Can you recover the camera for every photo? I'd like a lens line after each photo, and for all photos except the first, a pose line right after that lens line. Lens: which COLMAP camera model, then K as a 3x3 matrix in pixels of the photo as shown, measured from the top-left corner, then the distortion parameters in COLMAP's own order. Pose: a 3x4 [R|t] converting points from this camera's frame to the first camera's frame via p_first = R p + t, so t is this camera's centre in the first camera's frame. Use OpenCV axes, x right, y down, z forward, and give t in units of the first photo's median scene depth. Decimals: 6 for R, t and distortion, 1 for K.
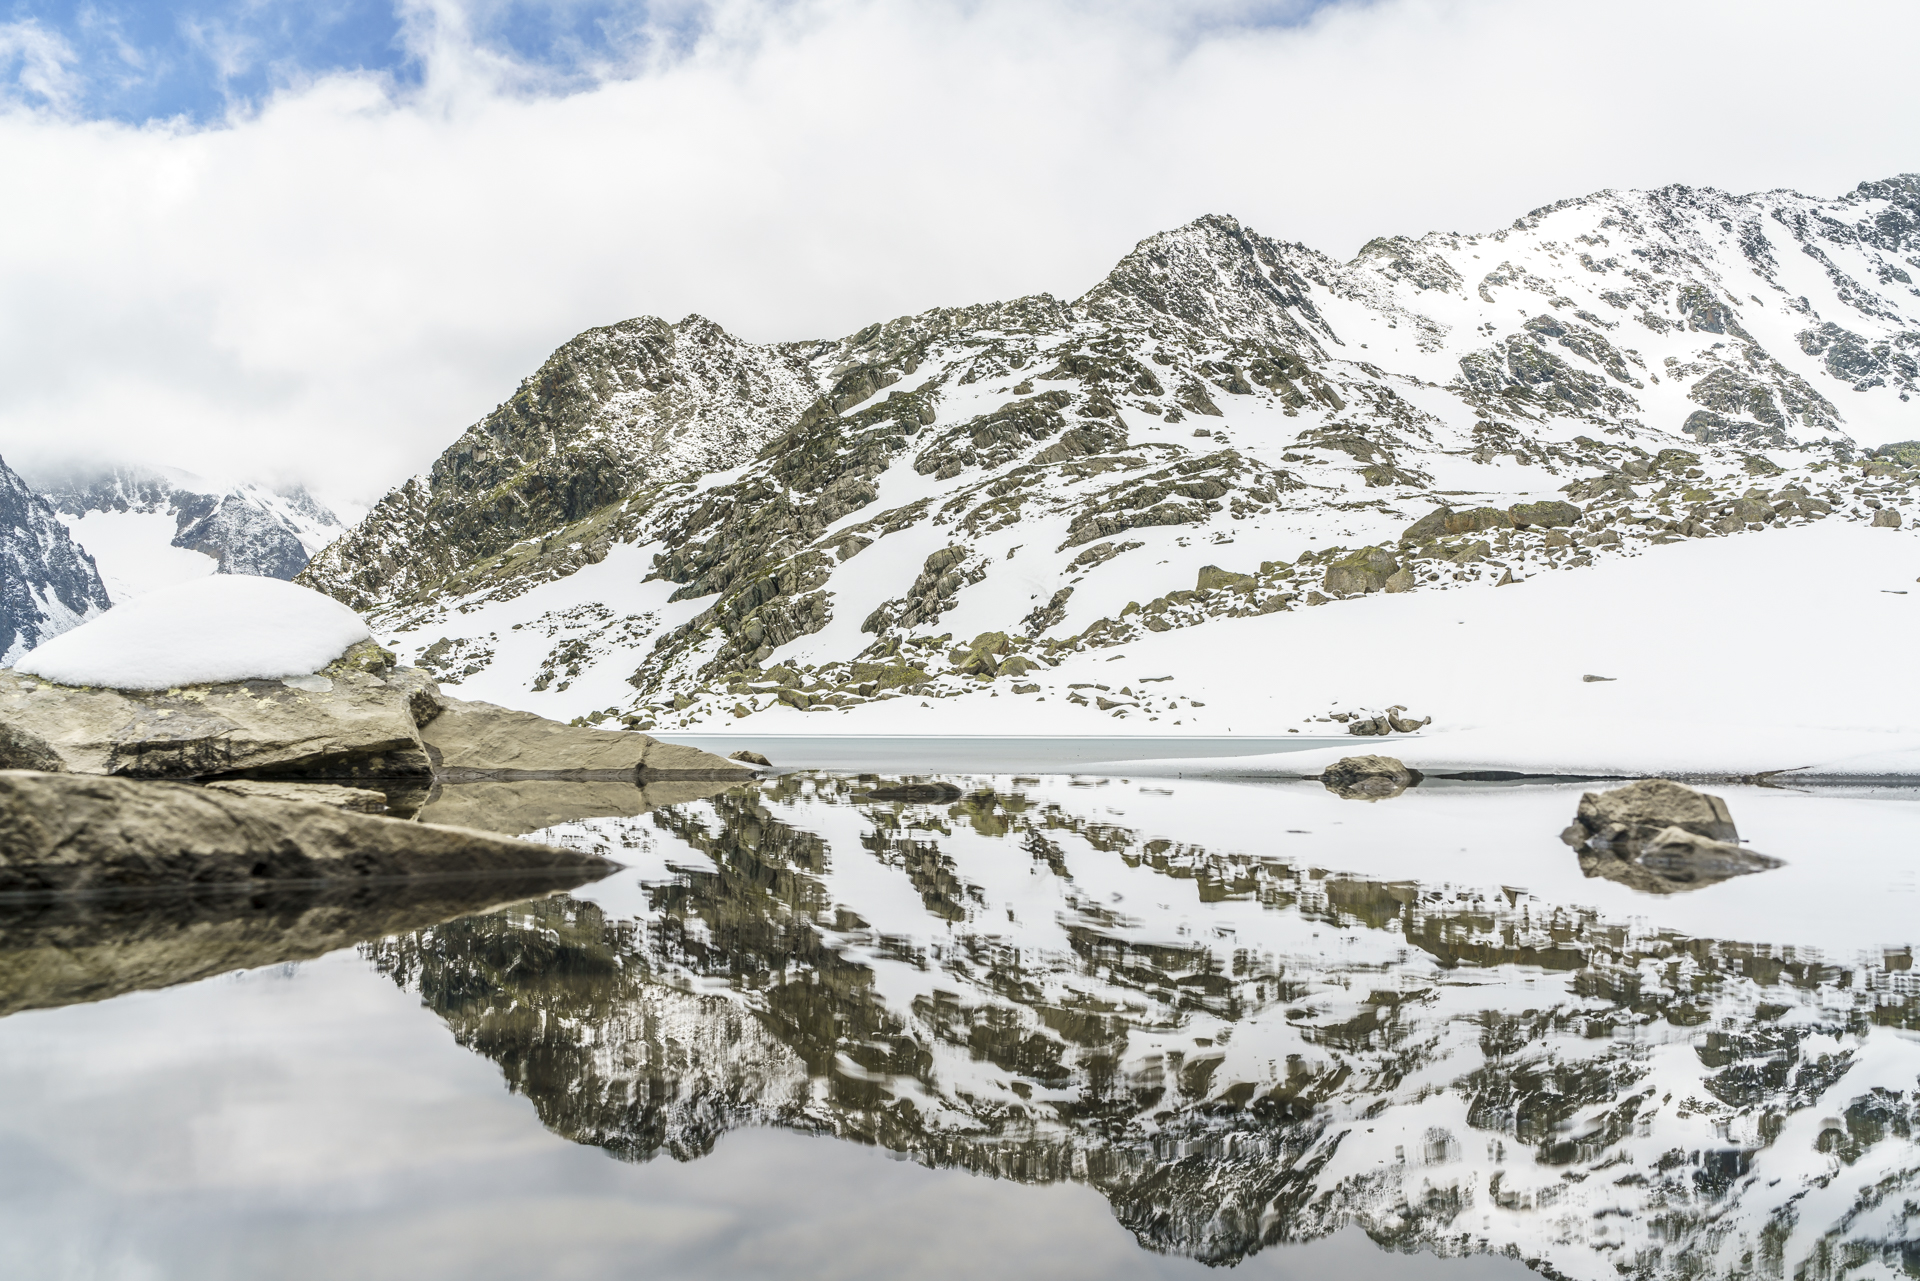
lens RADIAL K [[1822.5, 0, 955.7], [0, 1822.5, 635.2], [0, 0, 1]] dist [-0.003099, 0.000000]
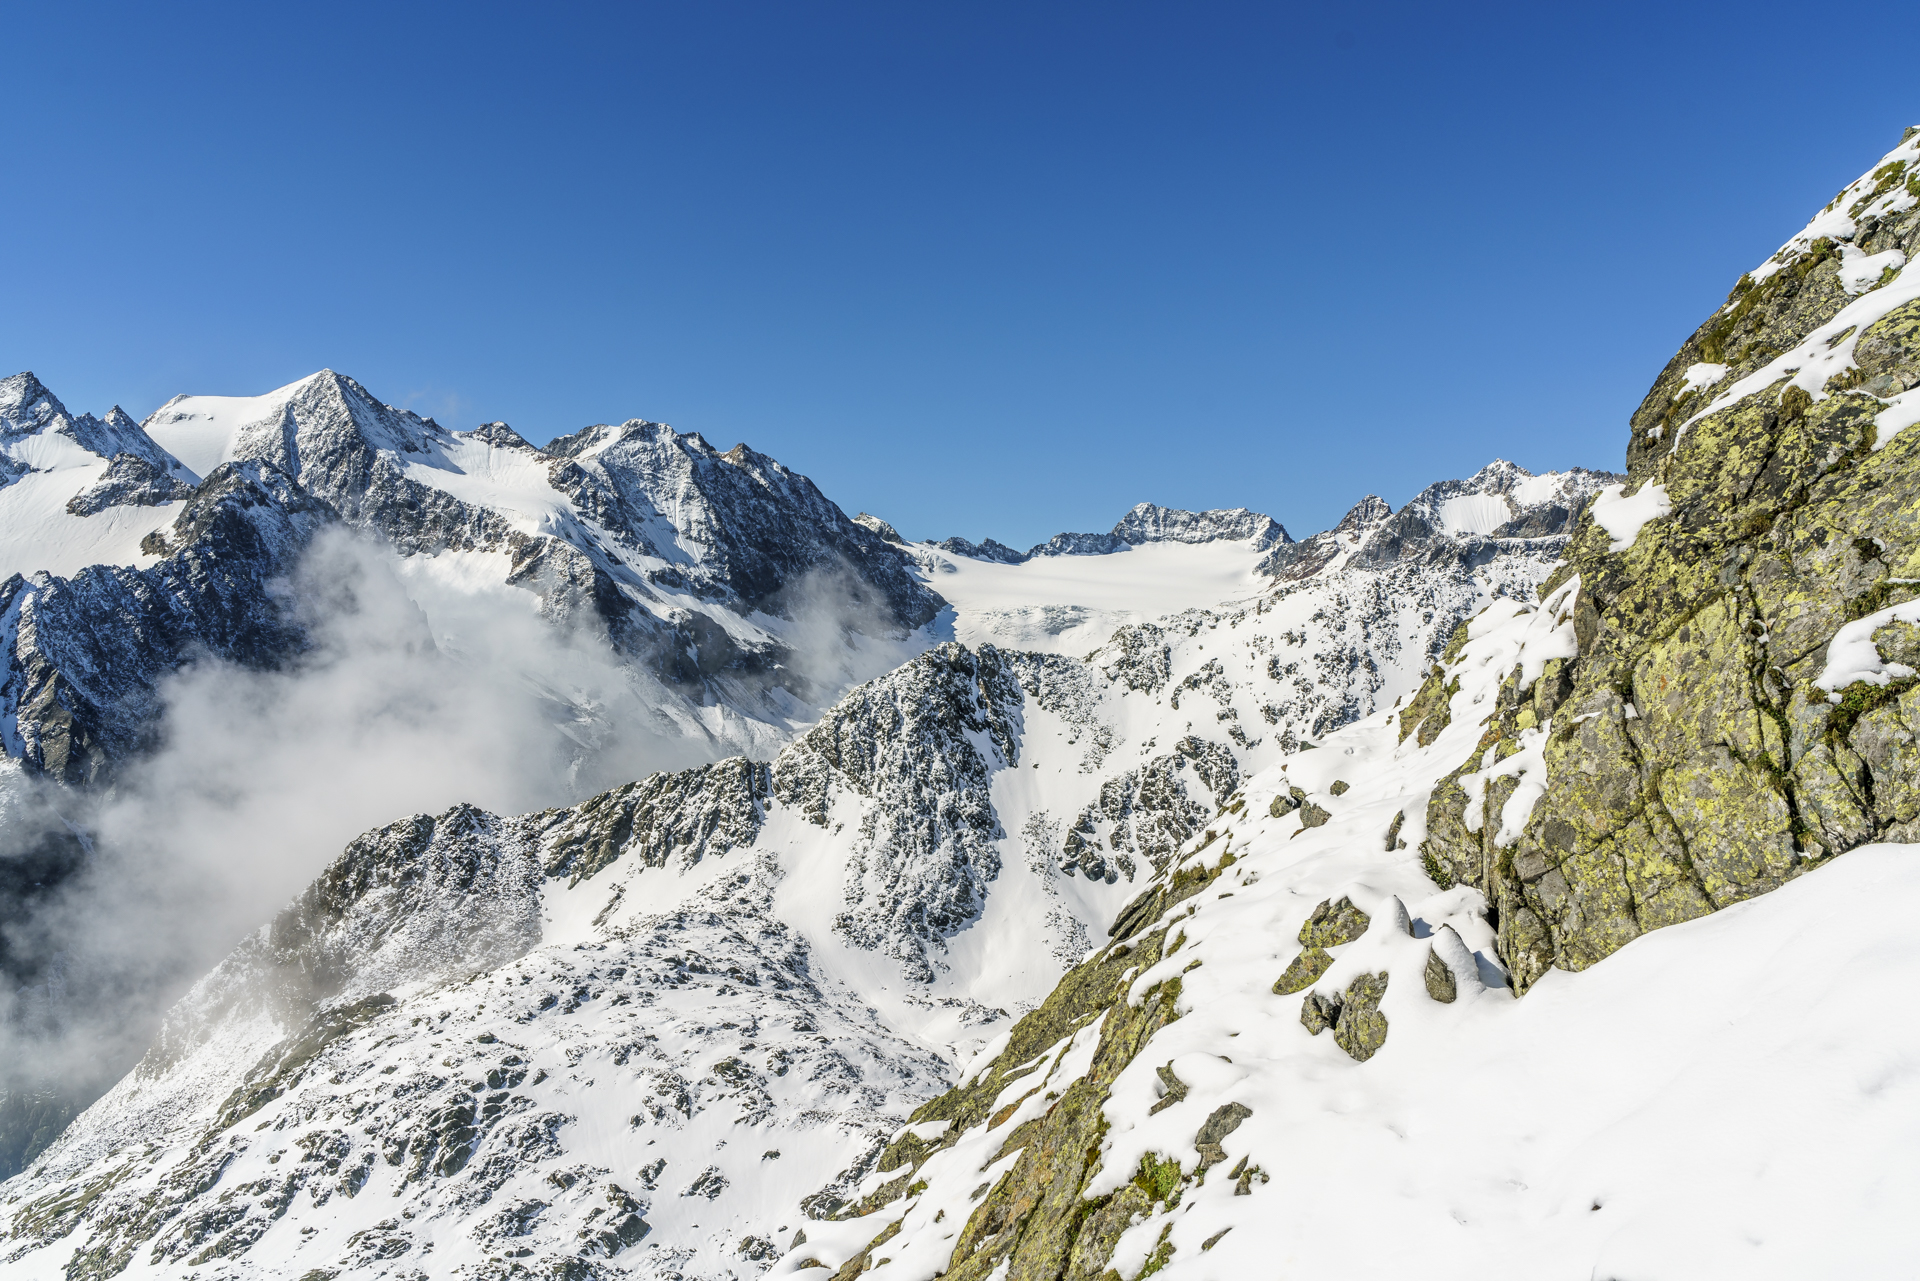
lens RADIAL K [[1822.5, 0, 967.4], [0, 1822.5, 622.9], [0, 0, 1]] dist [-0.003099, 0.000000]
pose [[0.975735, 0.013586, -0.218535, 0.582793], [-0.005407, 0.999264, 0.037983, -0.393988], [0.218890, -0.035880, 0.975090, -0.308433]]
